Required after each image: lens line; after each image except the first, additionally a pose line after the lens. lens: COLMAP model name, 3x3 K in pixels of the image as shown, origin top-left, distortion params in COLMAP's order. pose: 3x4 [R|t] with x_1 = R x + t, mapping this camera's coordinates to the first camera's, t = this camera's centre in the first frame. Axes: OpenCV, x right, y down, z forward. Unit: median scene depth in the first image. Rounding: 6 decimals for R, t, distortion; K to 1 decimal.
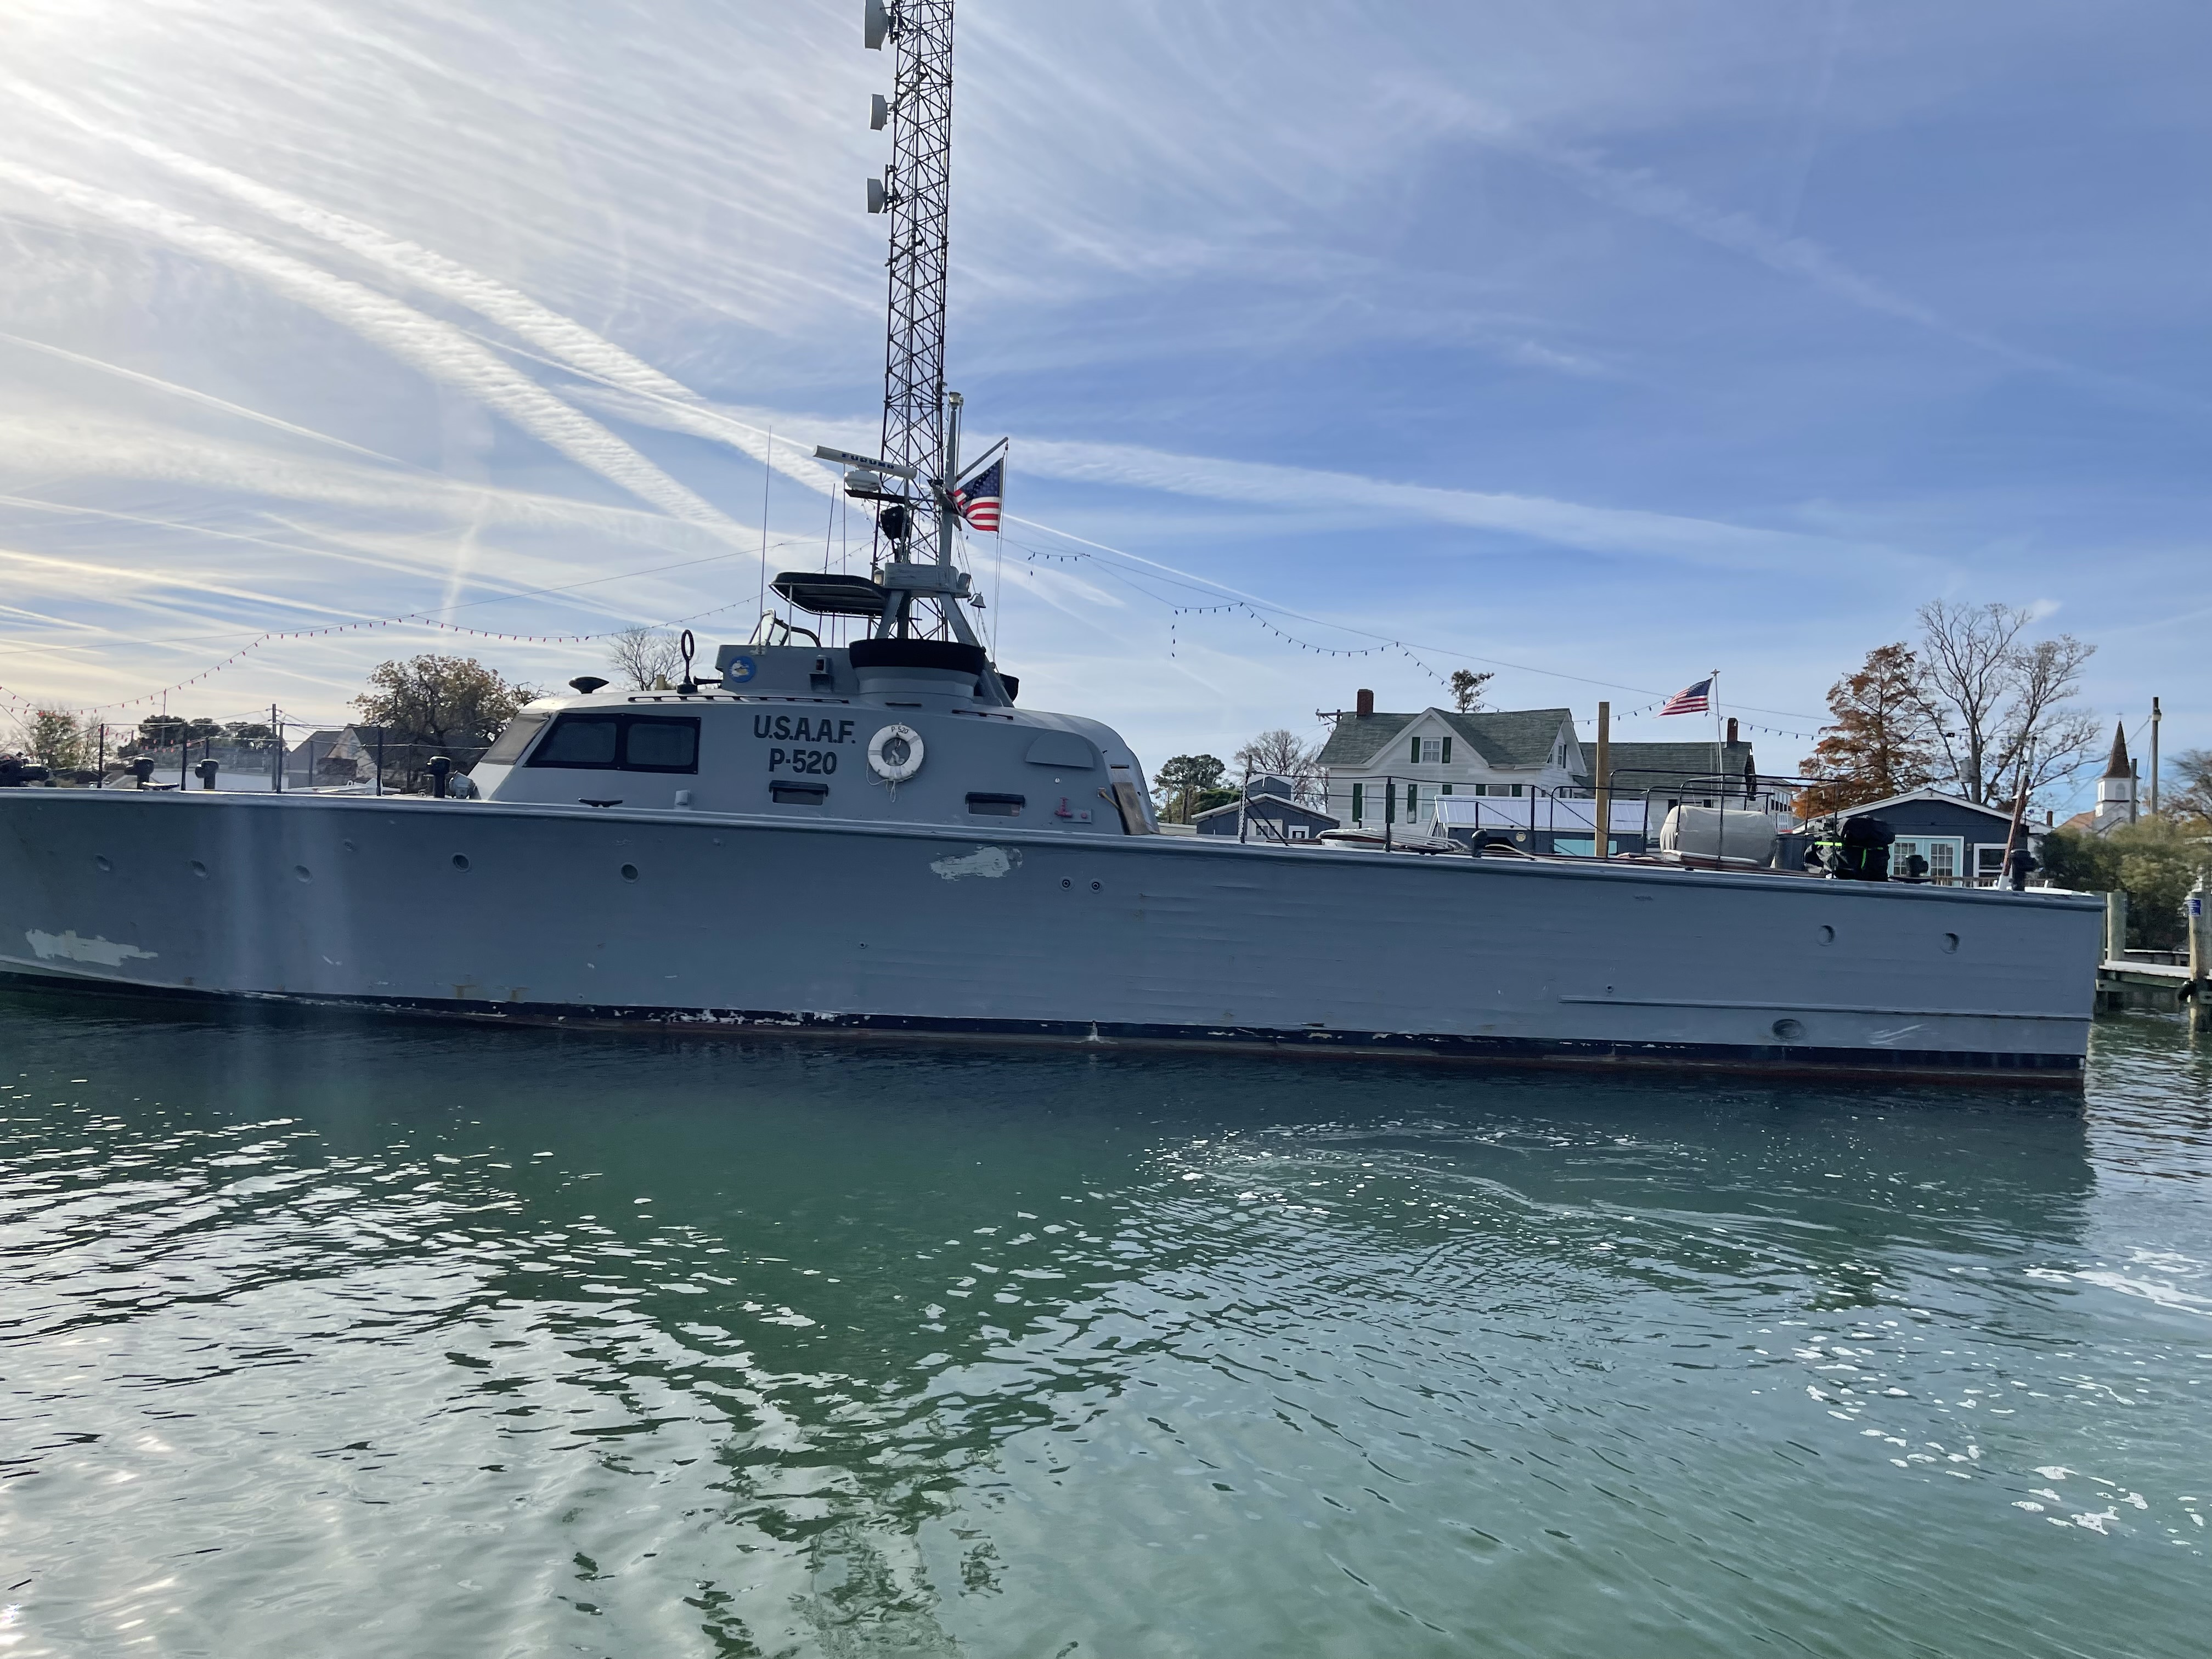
lens RADIAL K [[1638.7, 0, 1131.0], [0, 1638.7, 862.7], [0, 0, 1]] dist [0.067253, -0.101942]
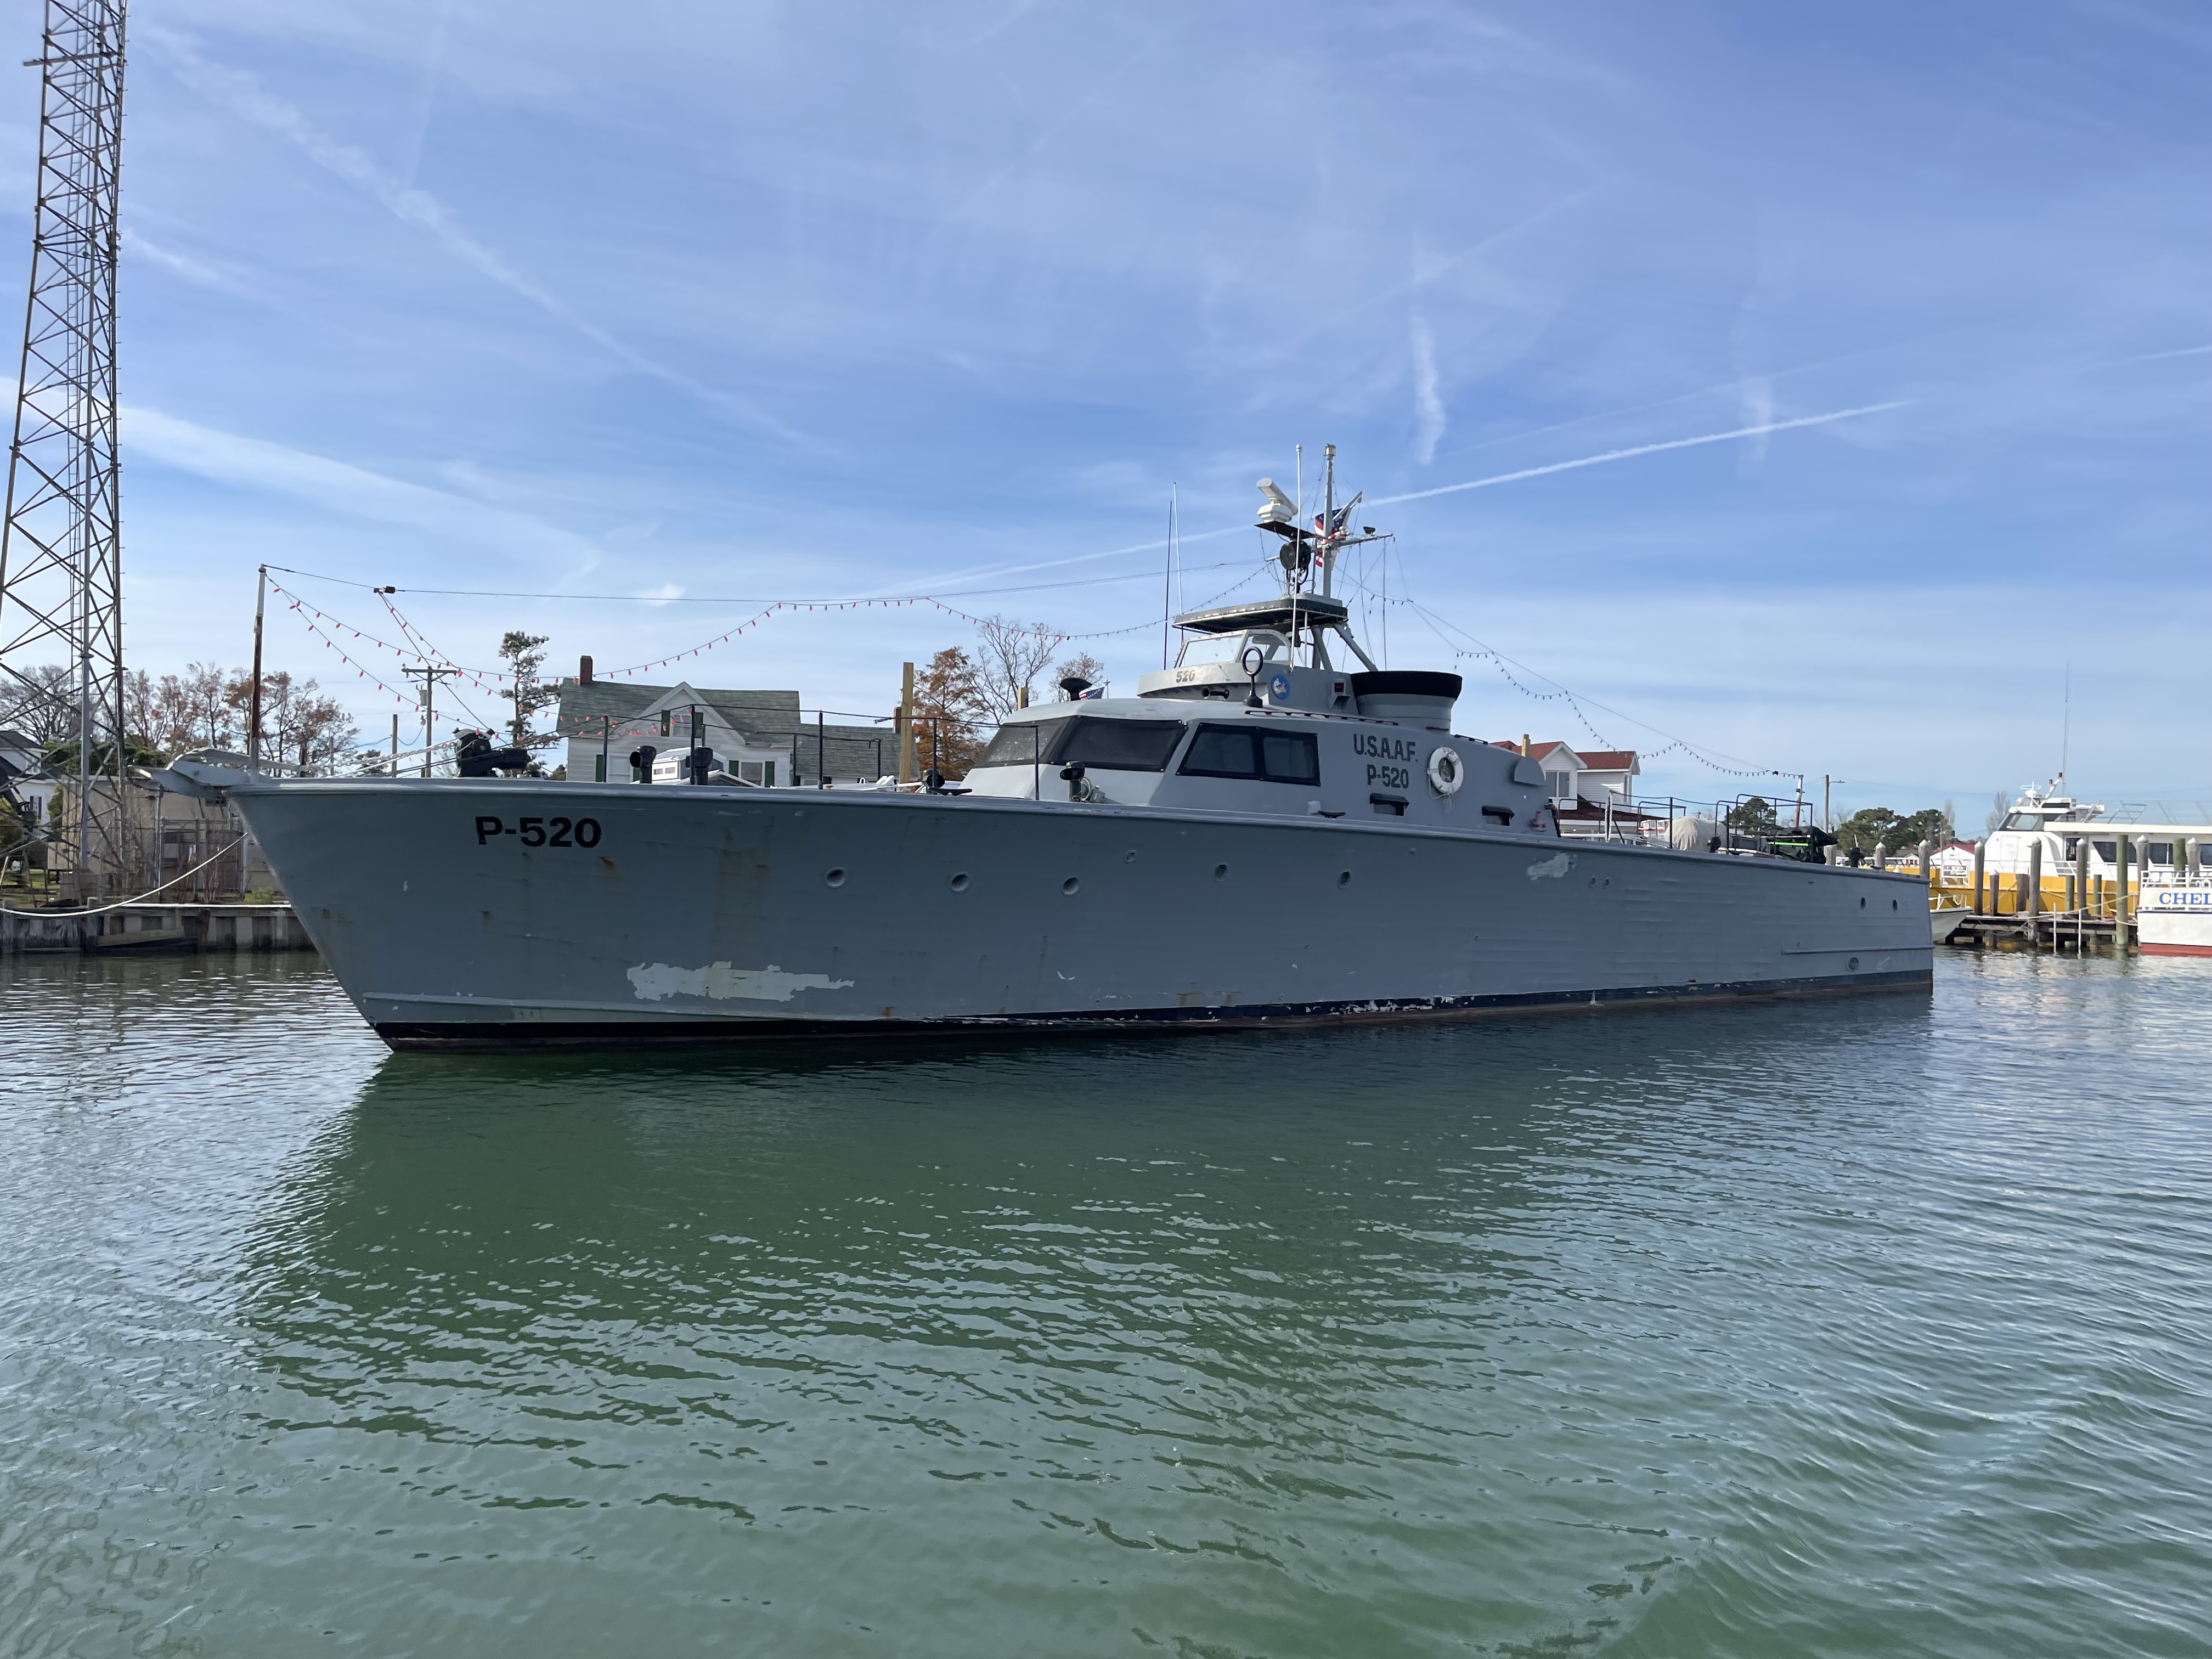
lens RADIAL K [[1649.7, 0, 1099.5], [0, 1649.7, 862.8], [0, 0, 1]] dist [0.075850, -0.091658]
pose [[0.740417, -0.013548, 0.672011, -1.107490], [-0.001832, 0.999752, 0.022175, -0.027254], [-0.672145, -0.017650, 0.740209, 0.290348]]
